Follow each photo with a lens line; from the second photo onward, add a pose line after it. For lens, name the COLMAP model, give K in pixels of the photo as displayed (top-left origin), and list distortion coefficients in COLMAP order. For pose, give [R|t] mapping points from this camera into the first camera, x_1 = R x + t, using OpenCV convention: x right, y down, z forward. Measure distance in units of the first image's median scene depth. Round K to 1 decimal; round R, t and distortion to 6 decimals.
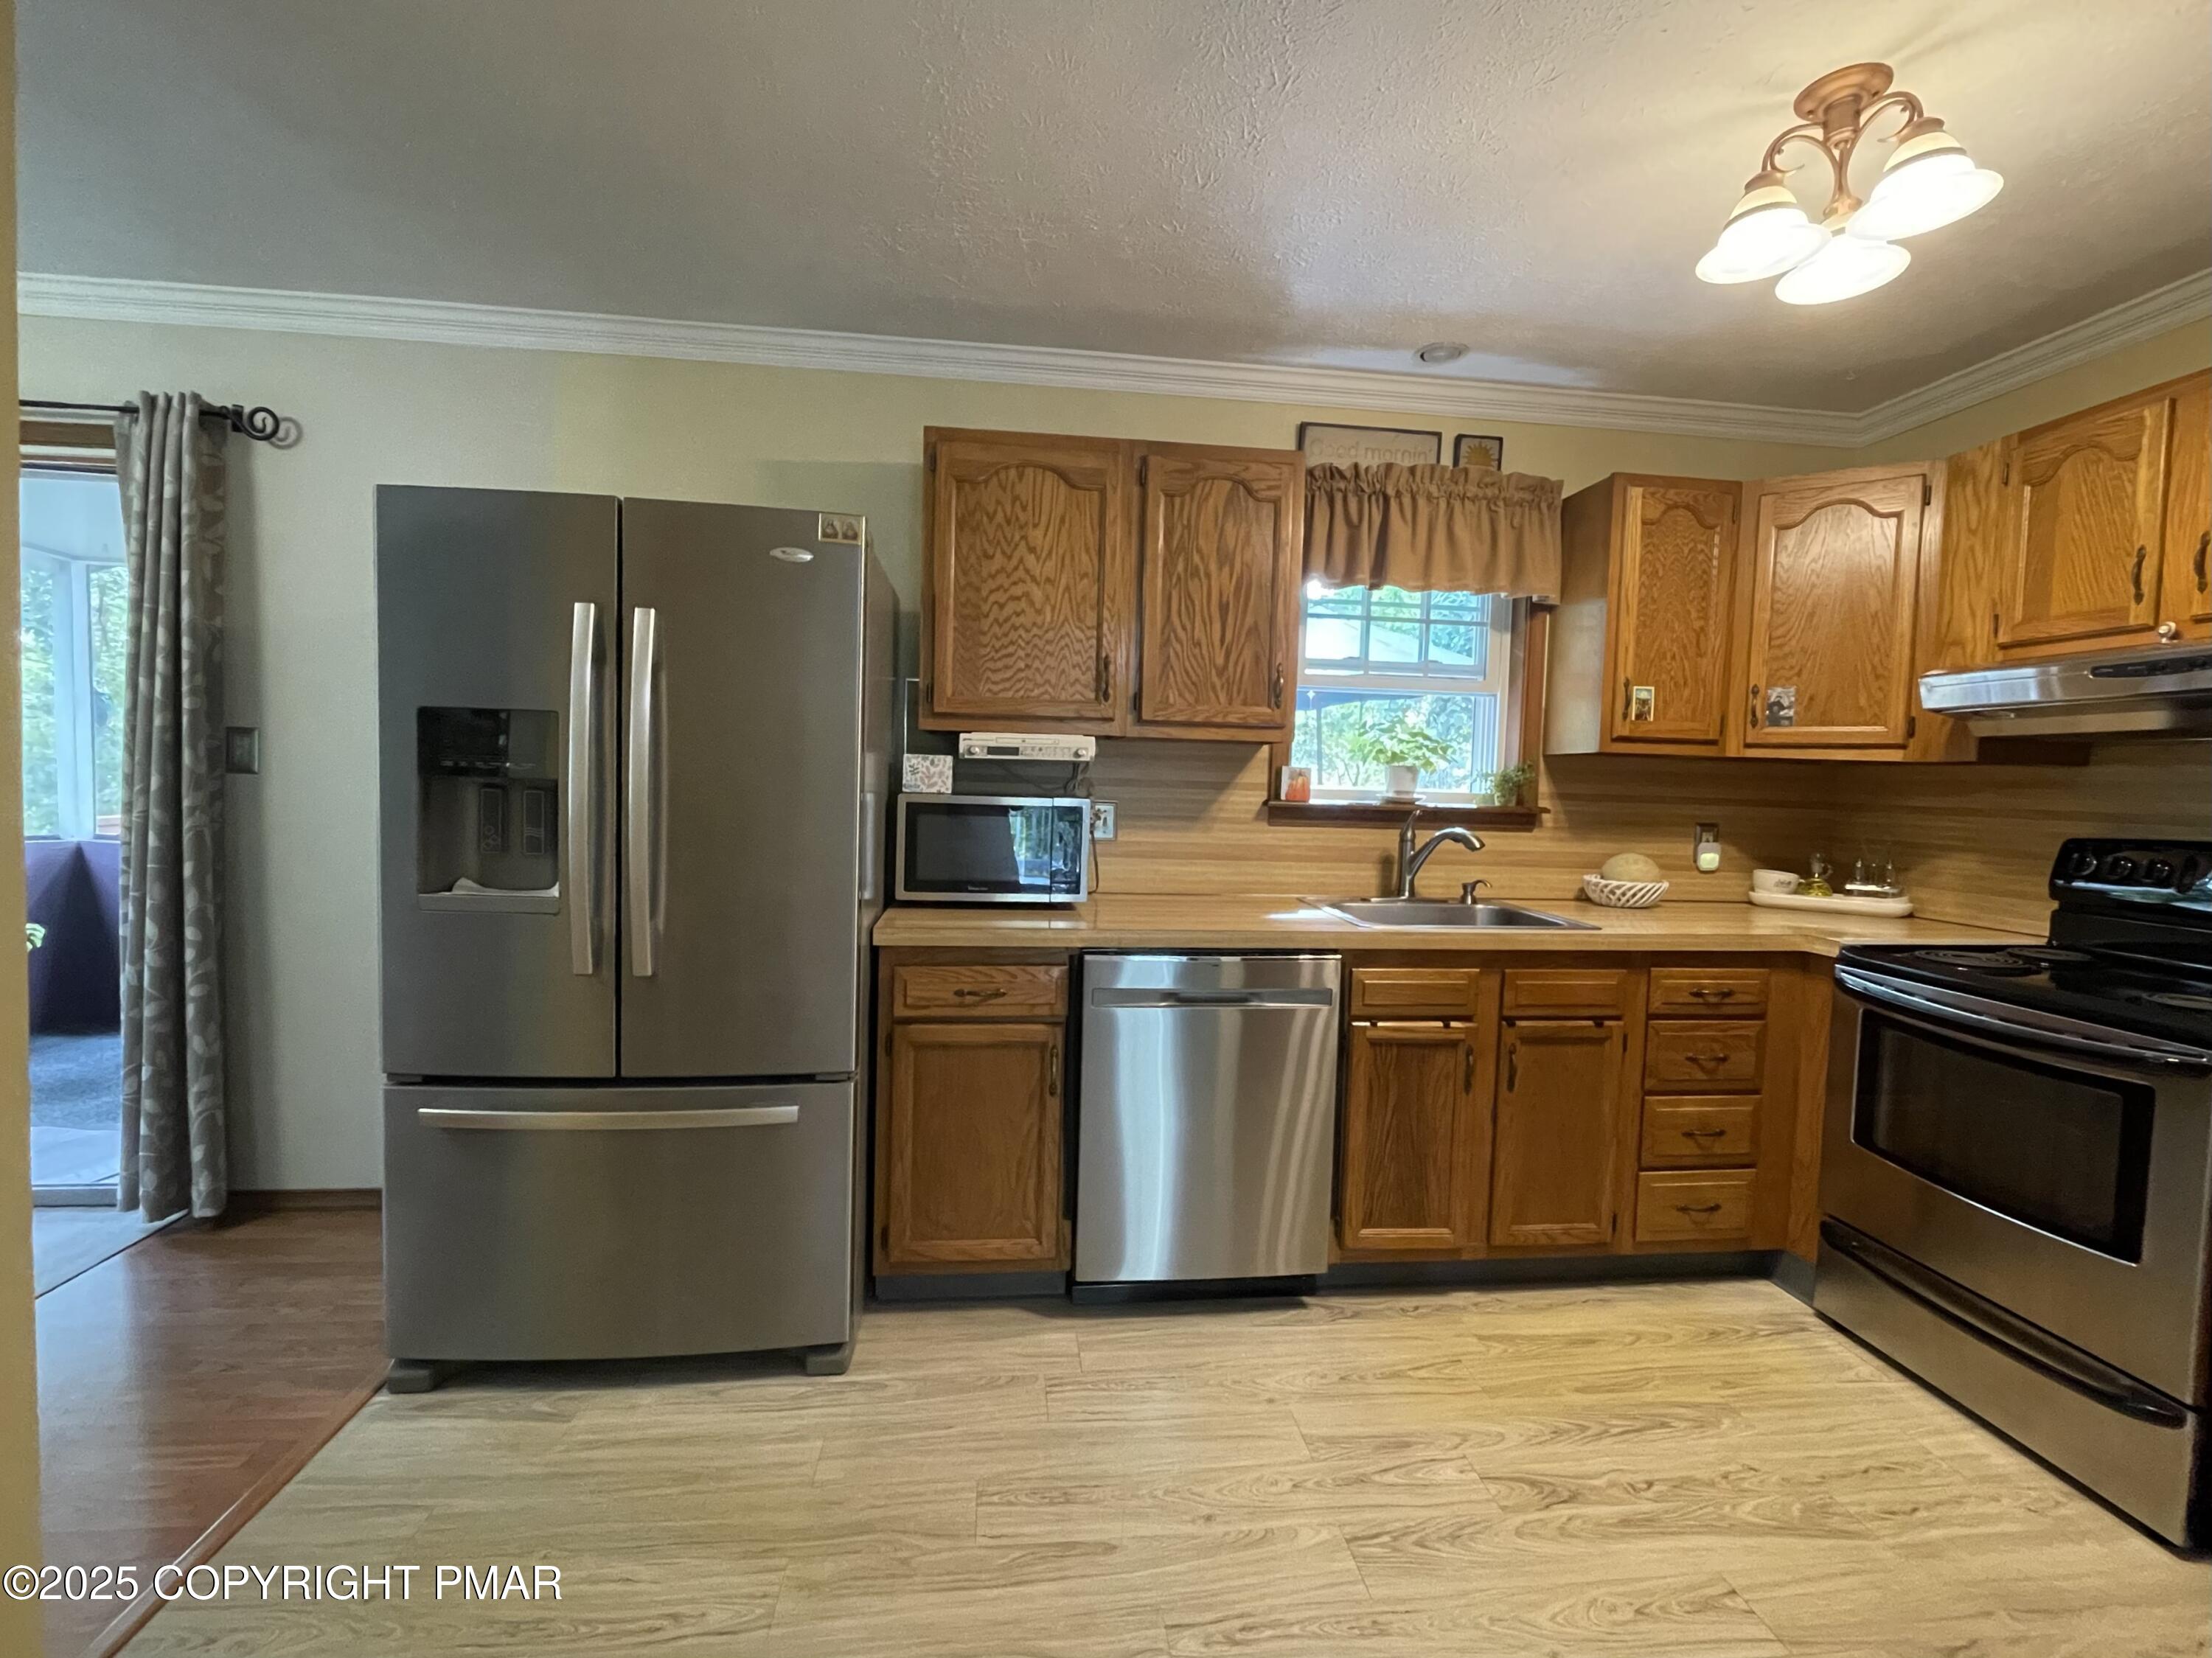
lens RADIAL K [[891.4, 0, 1106.6], [0, 891.4, 829.1], [0, 0, 1]] dist [-0.003605, -0.000004]
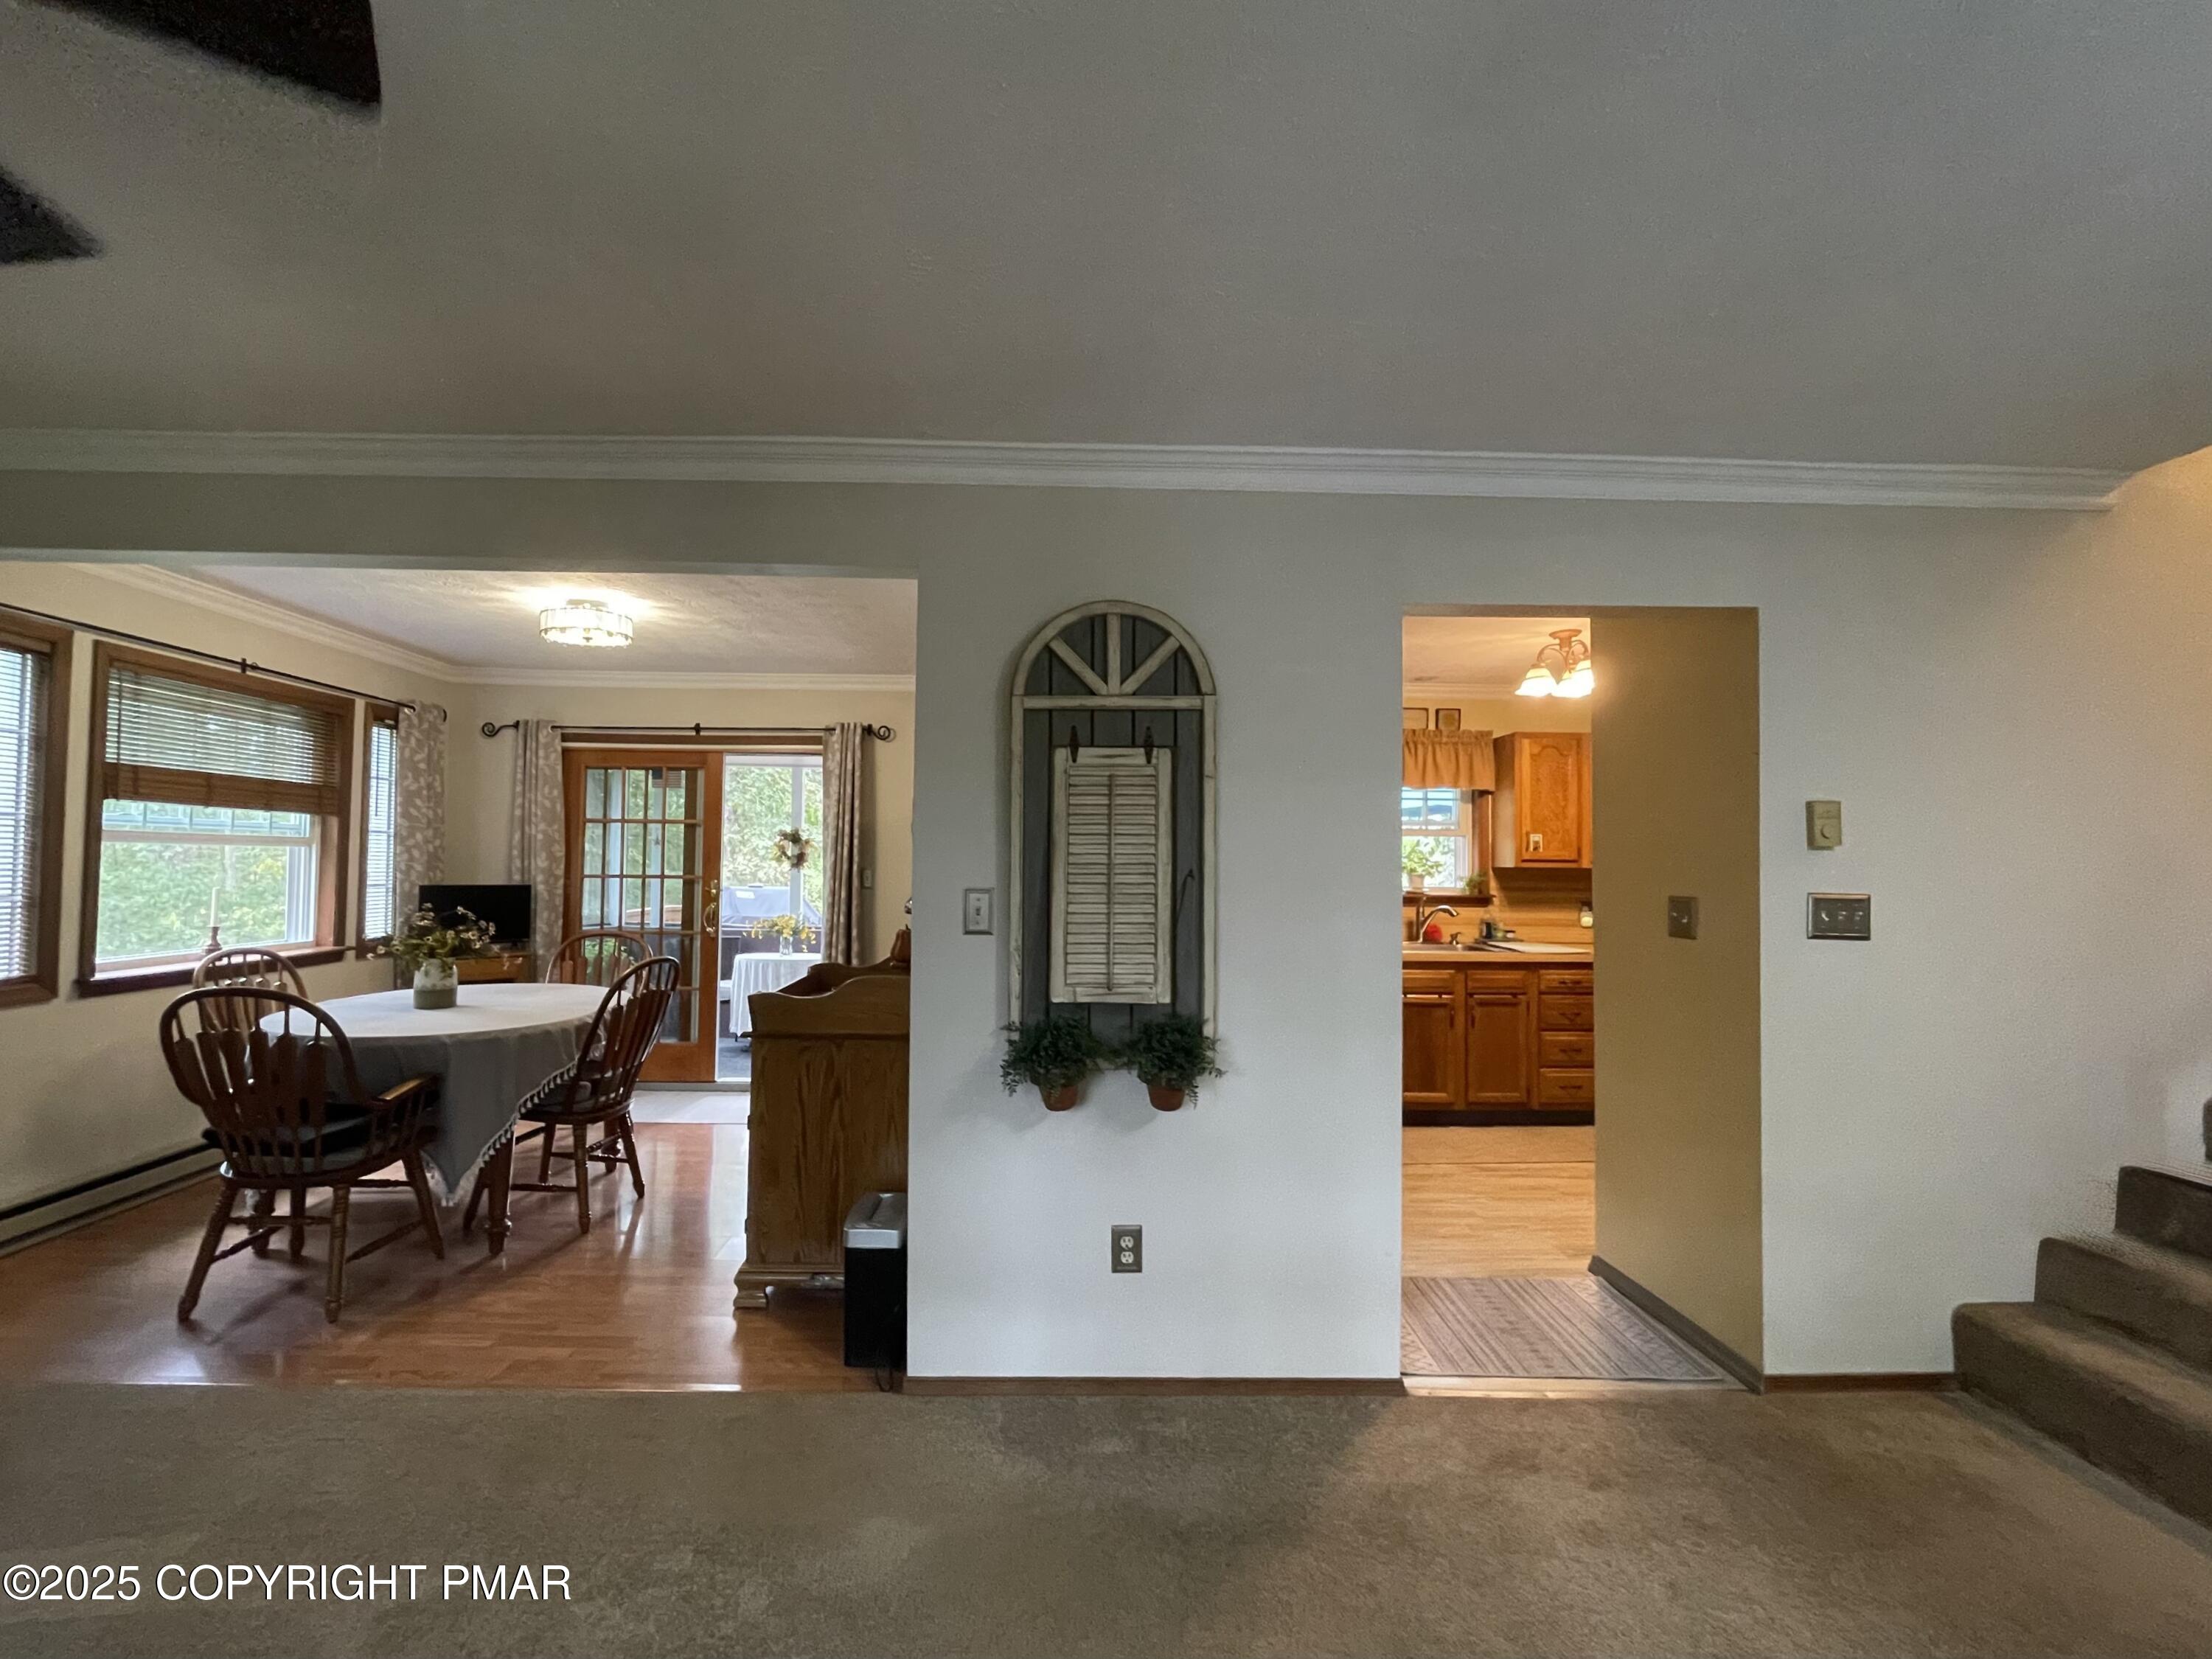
lens RADIAL K [[926.6, 0, 1044.0], [0, 926.6, 835.0], [0, 0, 1]] dist [-0.001678, -0.000210]
pose [[0.995924, -0.021296, -0.087650, -0.349727], [0.013715, 0.996183, -0.086201, 0.007576], [0.089152, 0.084648, 0.992415, -1.269752]]
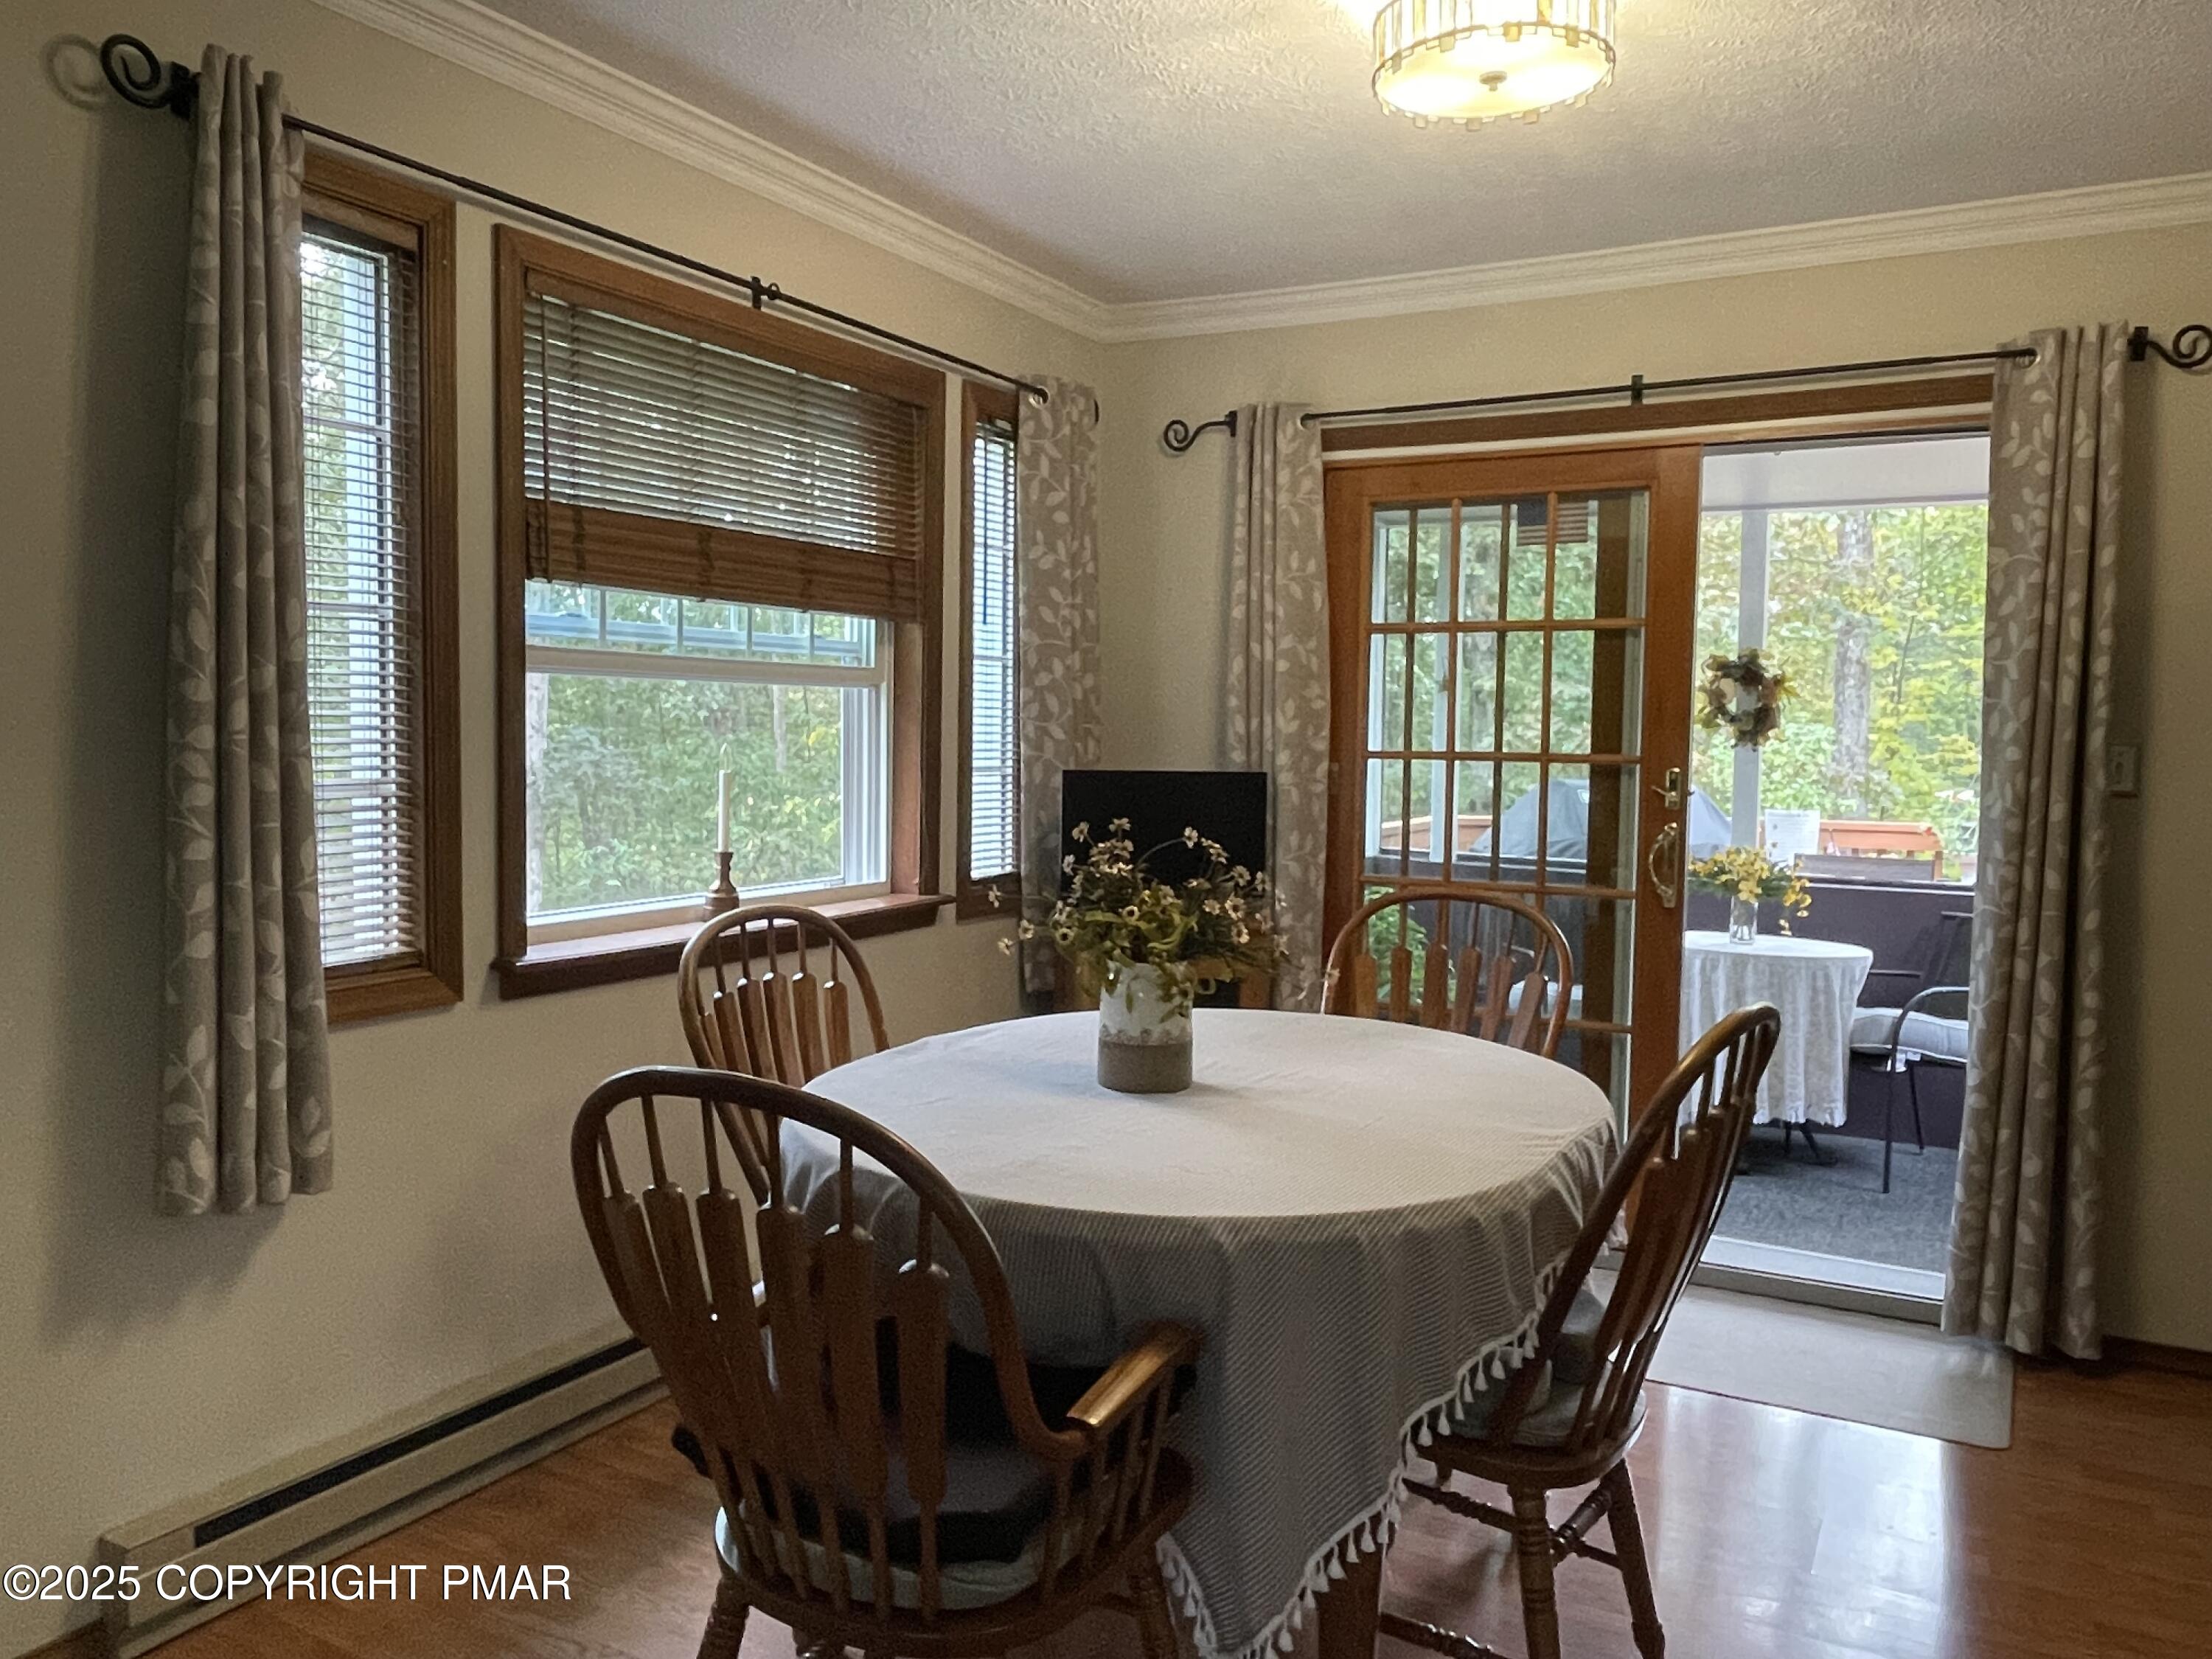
lens RADIAL K [[1602.4, 0, 1103.2], [0, 1602.4, 823.7], [0, 0, 1]] dist [-0.004393, -0.002198]
pose [[0.817490, 0.016454, -0.575707, -0.925214], [-0.020509, 0.999790, -0.000547, -0.022047], [0.575577, 0.012254, 0.817656, -0.676365]]
